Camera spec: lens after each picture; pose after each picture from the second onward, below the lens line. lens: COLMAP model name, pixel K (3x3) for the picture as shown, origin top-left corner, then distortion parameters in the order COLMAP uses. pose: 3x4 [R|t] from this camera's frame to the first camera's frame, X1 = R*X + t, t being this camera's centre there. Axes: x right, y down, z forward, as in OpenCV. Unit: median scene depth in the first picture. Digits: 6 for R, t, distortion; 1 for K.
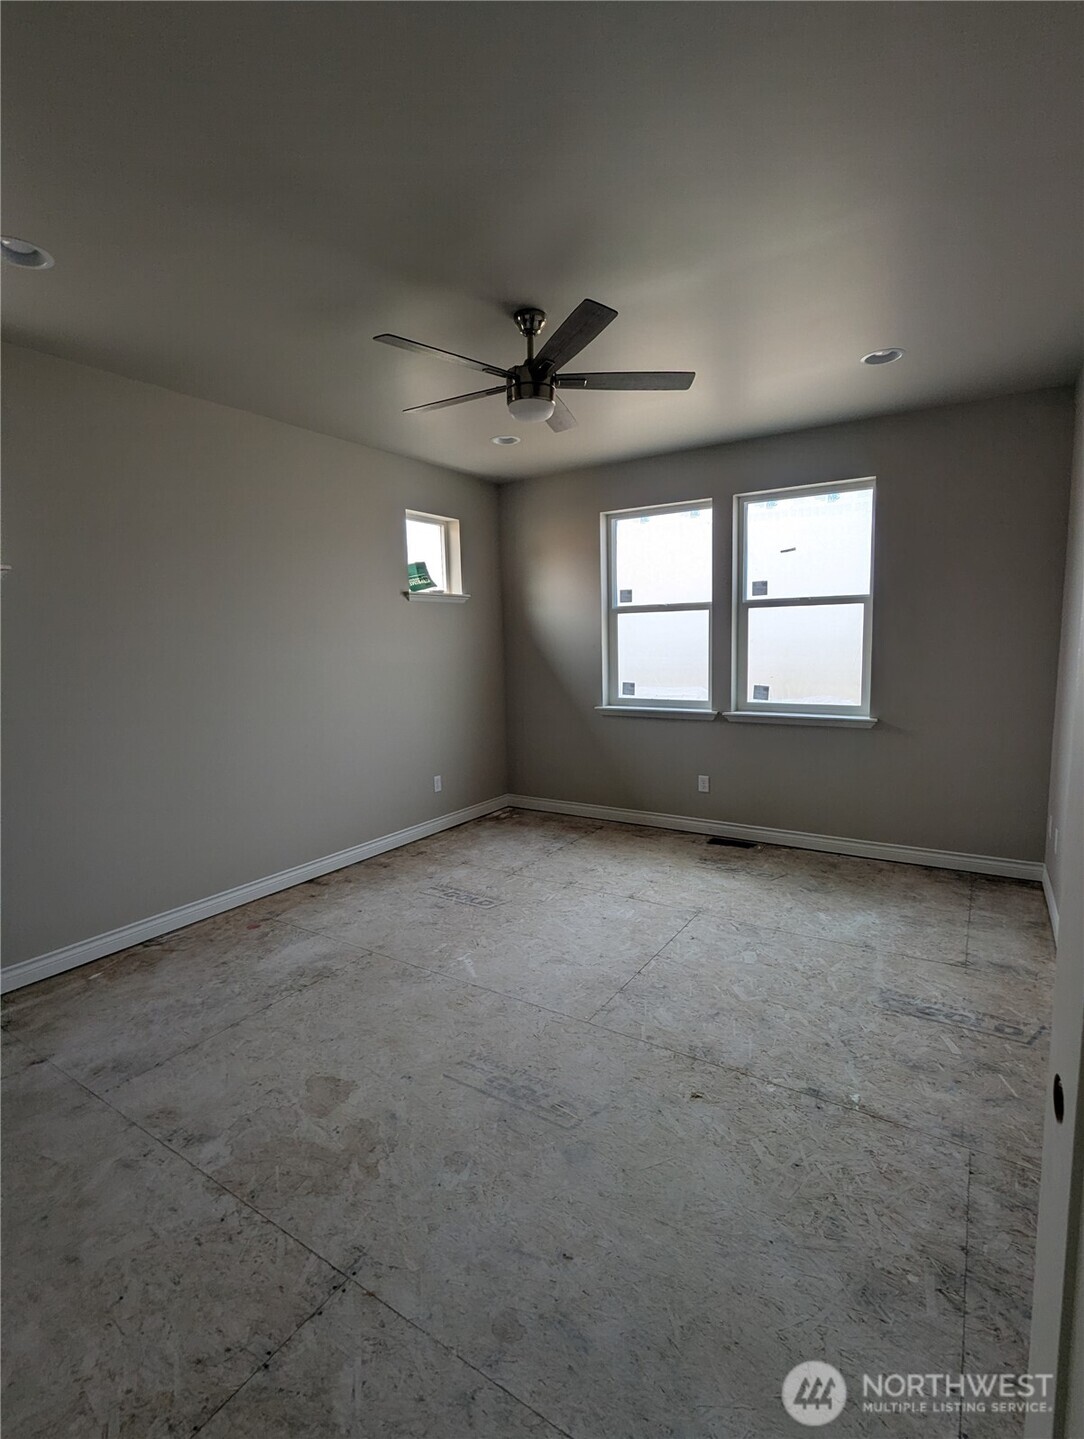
lens RADIAL K [[681.8, 0, 549.2], [0, 681.8, 721.7], [0, 0, 1]] dist [0.000658, 0.001060]
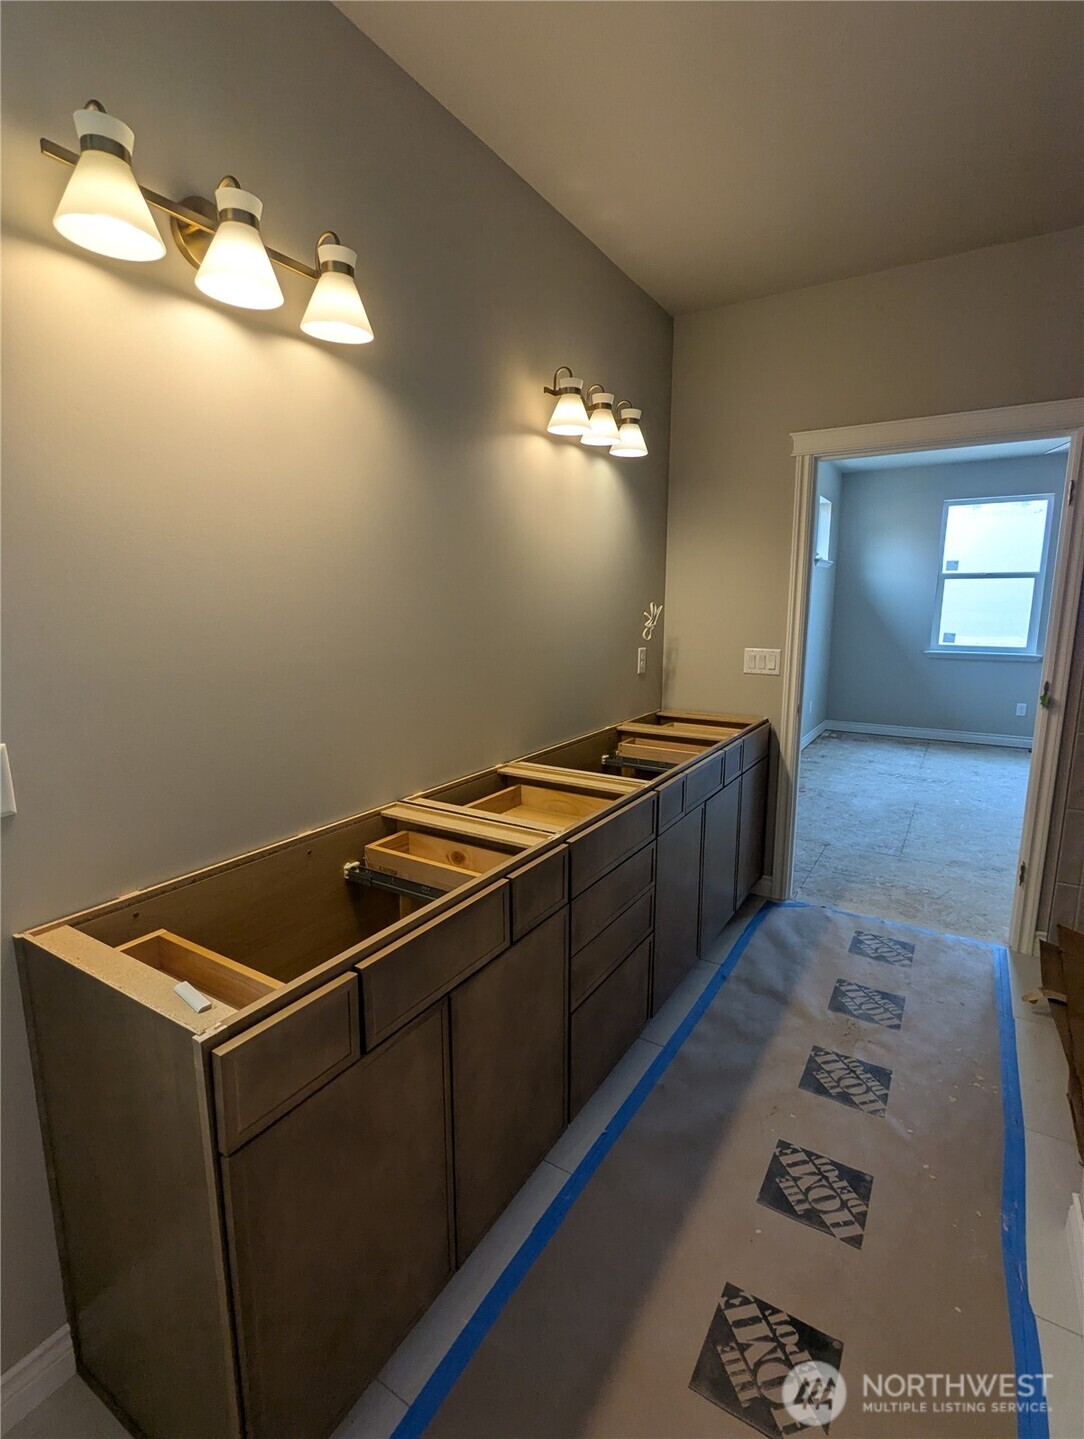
lens RADIAL K [[681.8, 0, 549.2], [0, 681.8, 721.7], [0, 0, 1]] dist [0.000658, 0.001060]
pose [[0.969018, -0.018659, 0.246286, -0.995509], [0.008763, 0.999112, 0.041218, 0.069075], [-0.246836, -0.037783, 0.968320, -0.180701]]
